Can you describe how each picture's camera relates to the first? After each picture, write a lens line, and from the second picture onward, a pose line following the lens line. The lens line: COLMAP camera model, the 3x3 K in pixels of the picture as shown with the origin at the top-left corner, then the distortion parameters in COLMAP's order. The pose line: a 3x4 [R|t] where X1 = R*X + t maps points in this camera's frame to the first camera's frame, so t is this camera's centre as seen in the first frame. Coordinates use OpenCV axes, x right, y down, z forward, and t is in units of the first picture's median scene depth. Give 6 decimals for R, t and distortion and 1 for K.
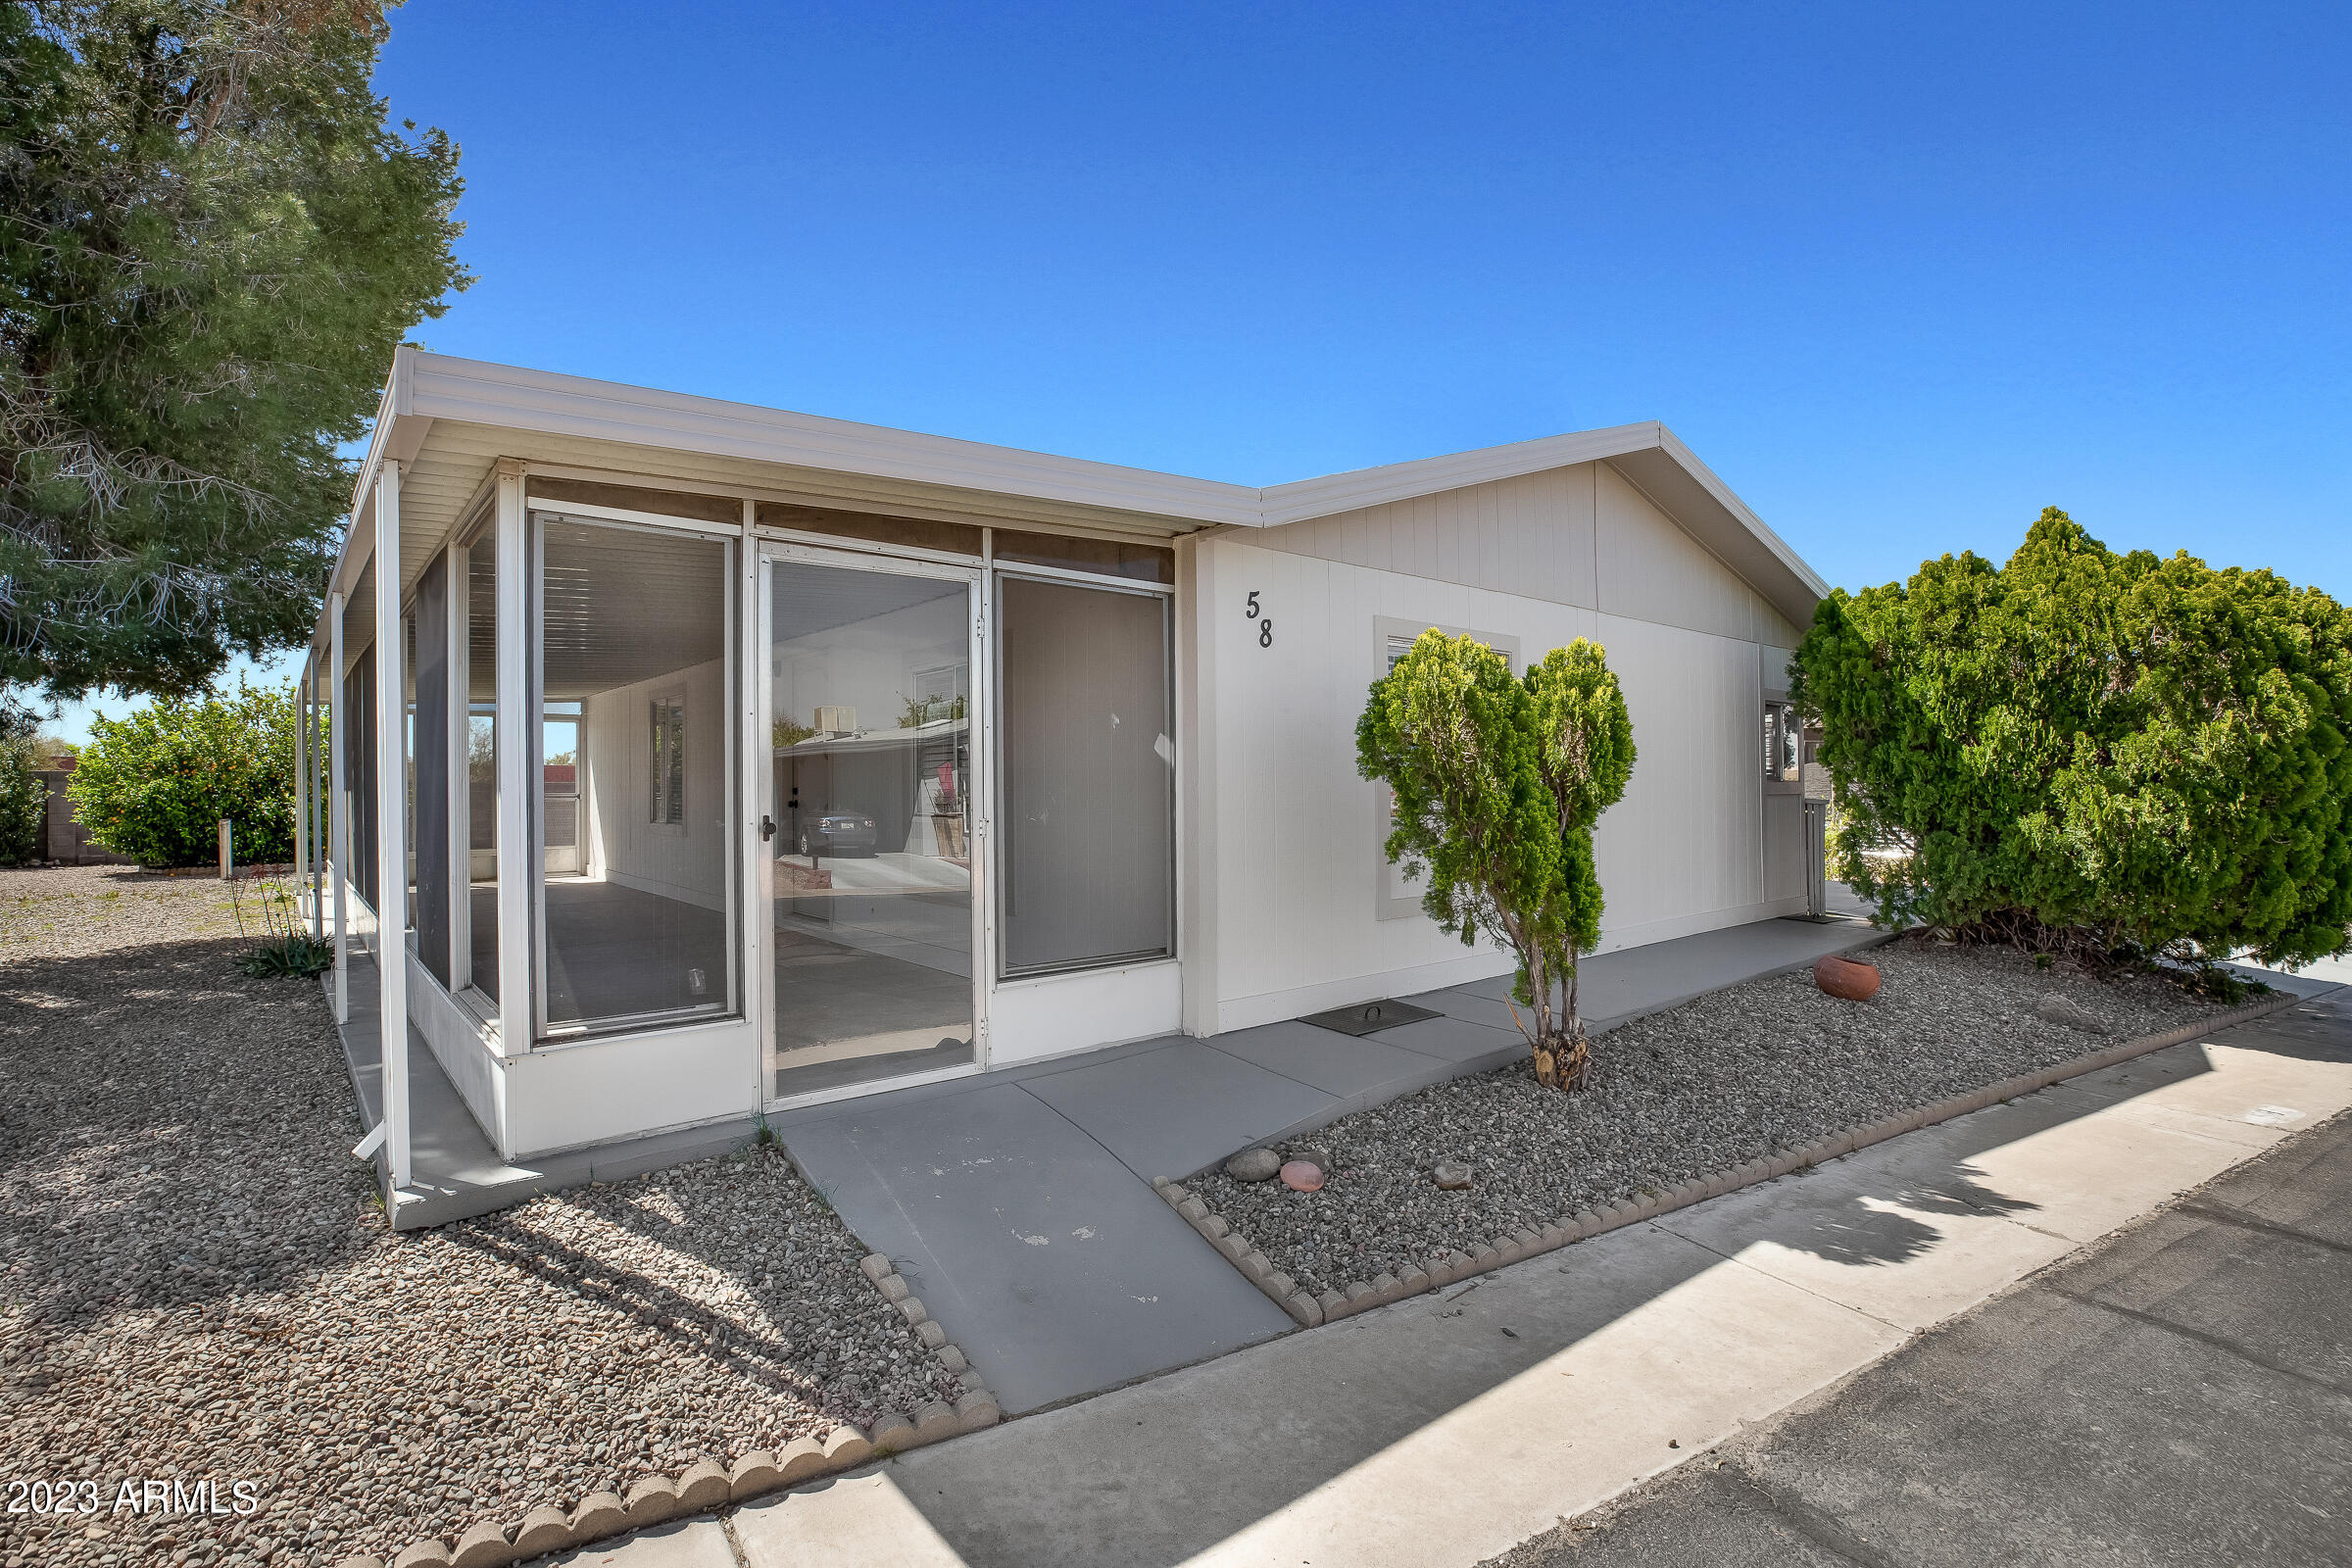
lens RADIAL K [[1098.1, 0, 1175.9], [0, 1098.1, 776.7], [0, 0, 1]] dist [-0.025662, 0.000193]
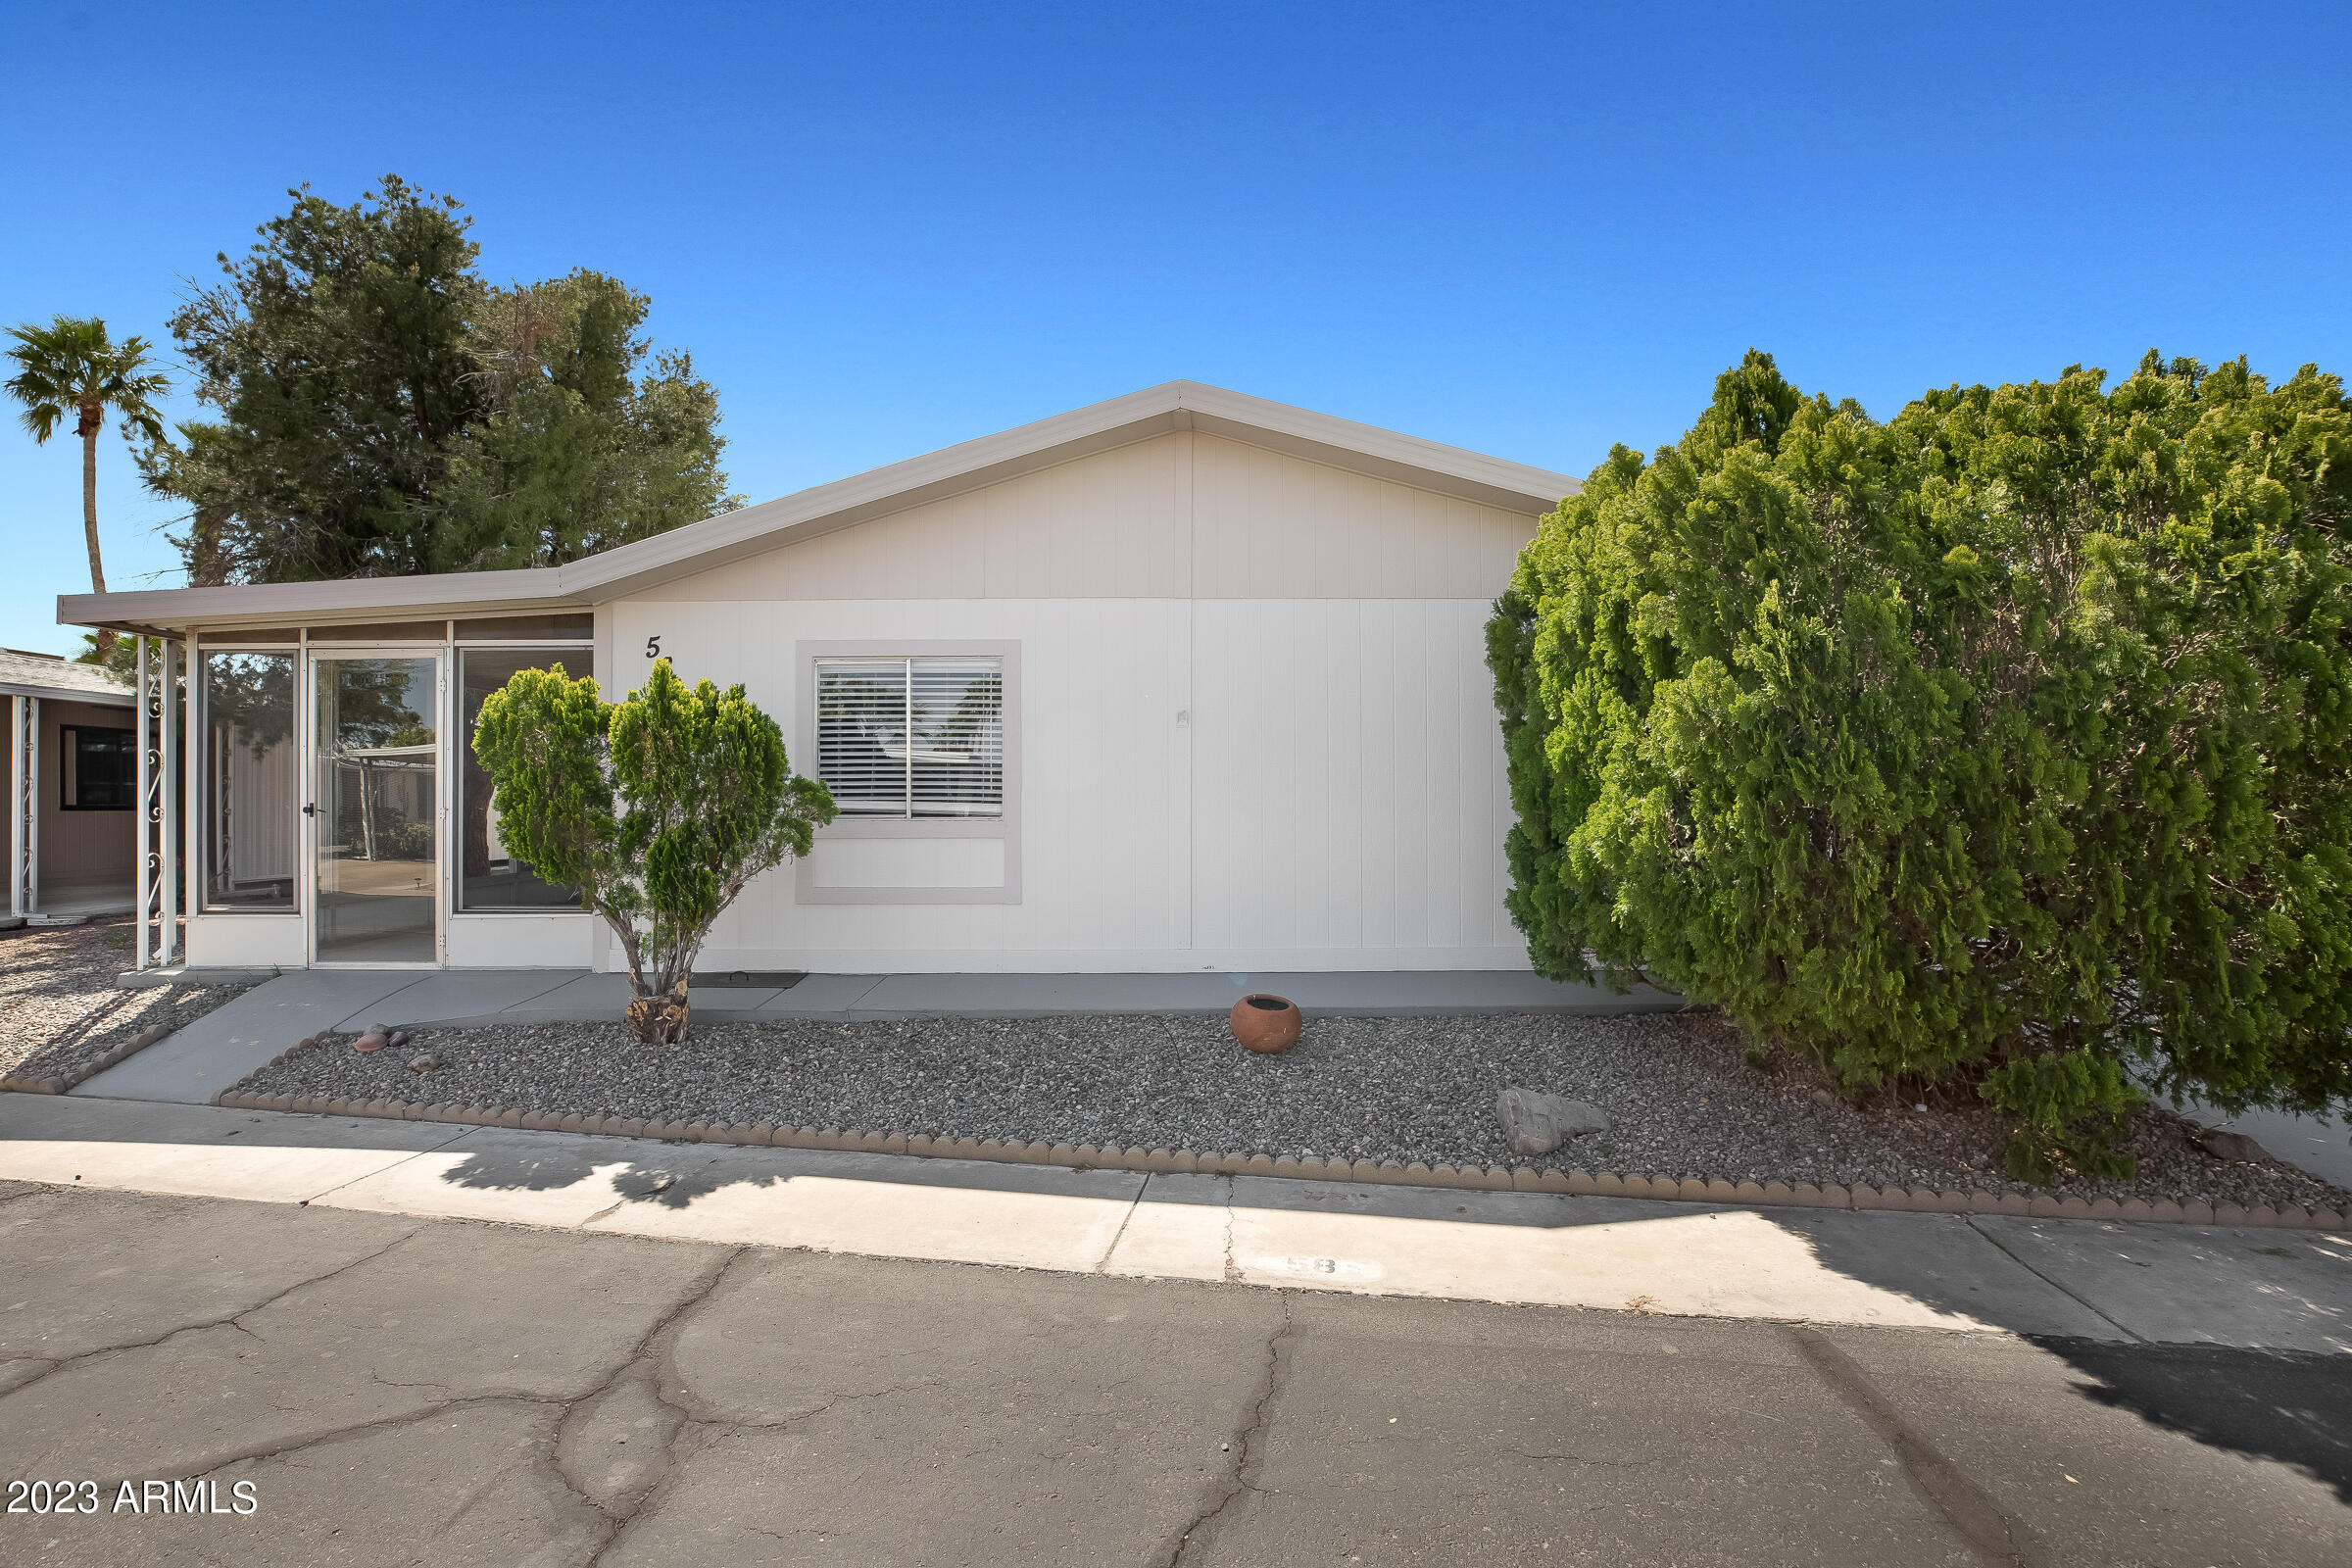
lens RADIAL K [[1186.7, 0, 1314.8], [0, 1186.7, 776.5], [0, 0, 1]] dist [-0.028491, 0.000668]
pose [[0.771821, -0.004210, -0.635826, 2.005488], [0.002716, 0.999991, -0.003324, 0.003684], [0.635834, 0.000839, 0.771825, 0.547953]]
